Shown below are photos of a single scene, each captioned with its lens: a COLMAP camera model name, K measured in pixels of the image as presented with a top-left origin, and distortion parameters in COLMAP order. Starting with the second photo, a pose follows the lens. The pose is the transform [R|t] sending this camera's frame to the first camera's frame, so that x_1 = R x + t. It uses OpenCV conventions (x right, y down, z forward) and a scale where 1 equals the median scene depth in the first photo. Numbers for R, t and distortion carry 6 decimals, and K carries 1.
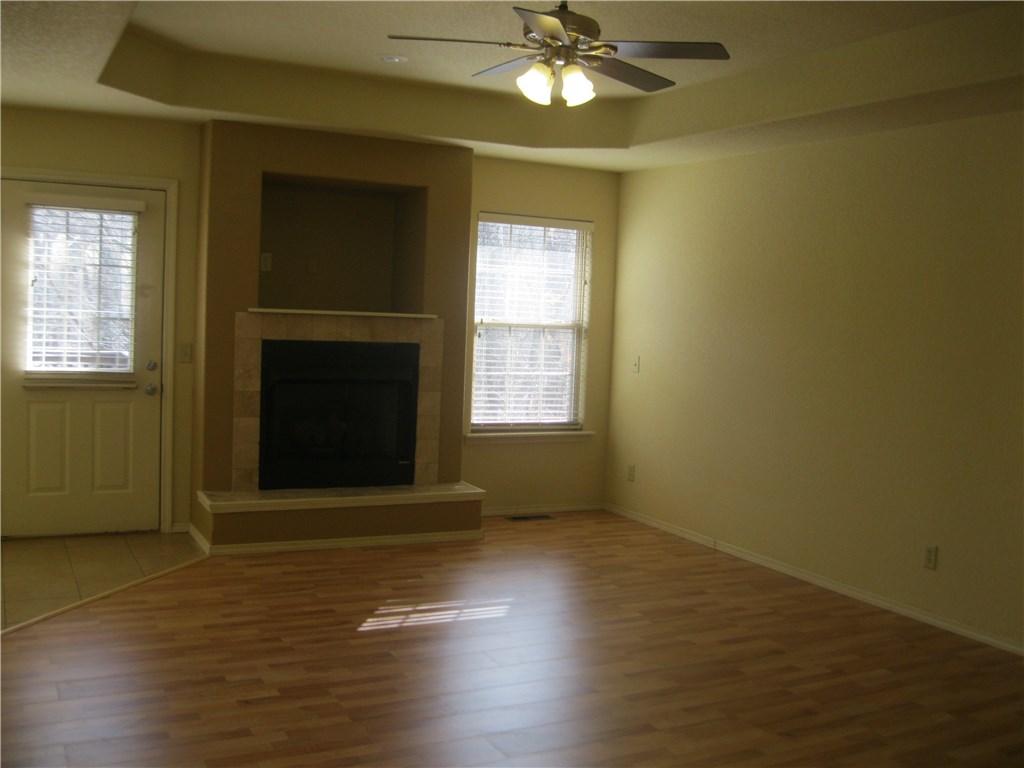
lens RADIAL K [[1031.5, 0, 512.9], [0, 1031.5, 380.1], [0, 0, 1]] dist [-0.101502, 0.000000]
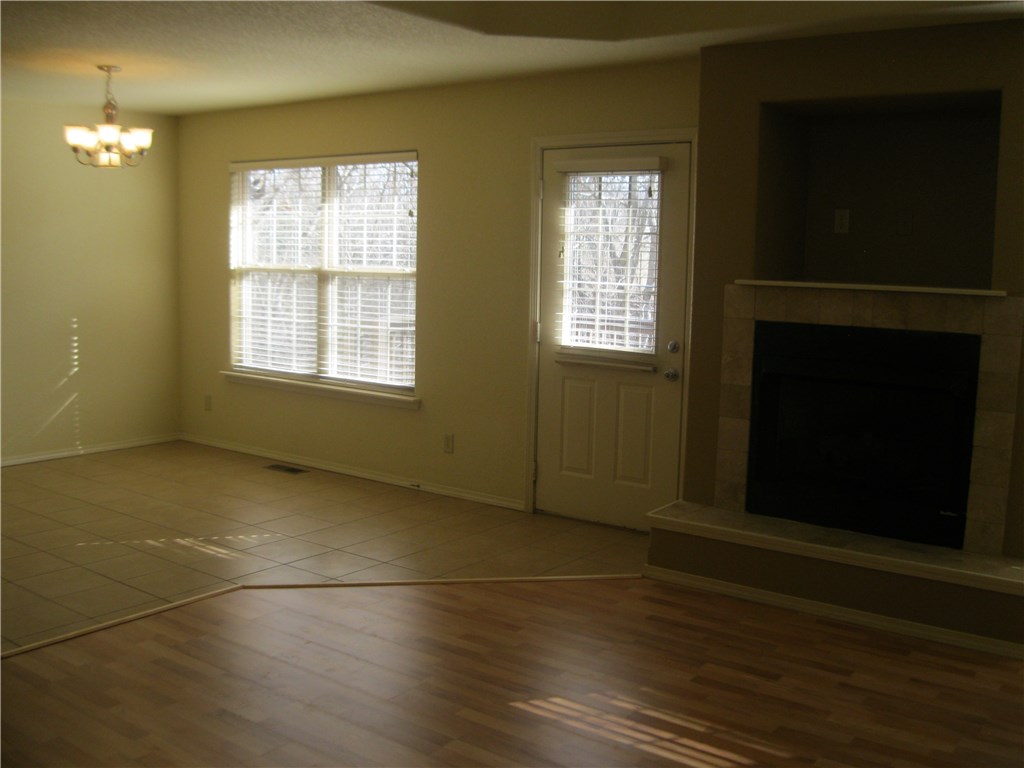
lens RADIAL K [[1031.5, 0, 544.8], [0, 1031.5, 386.0], [0, 0, 1]] dist [-0.101502, 0.000000]
pose [[0.457816, 0.077521, -0.885661, 0.372247], [-0.067593, 0.996343, 0.052268, -0.019669], [0.886474, 0.035935, 0.461382, 0.499372]]
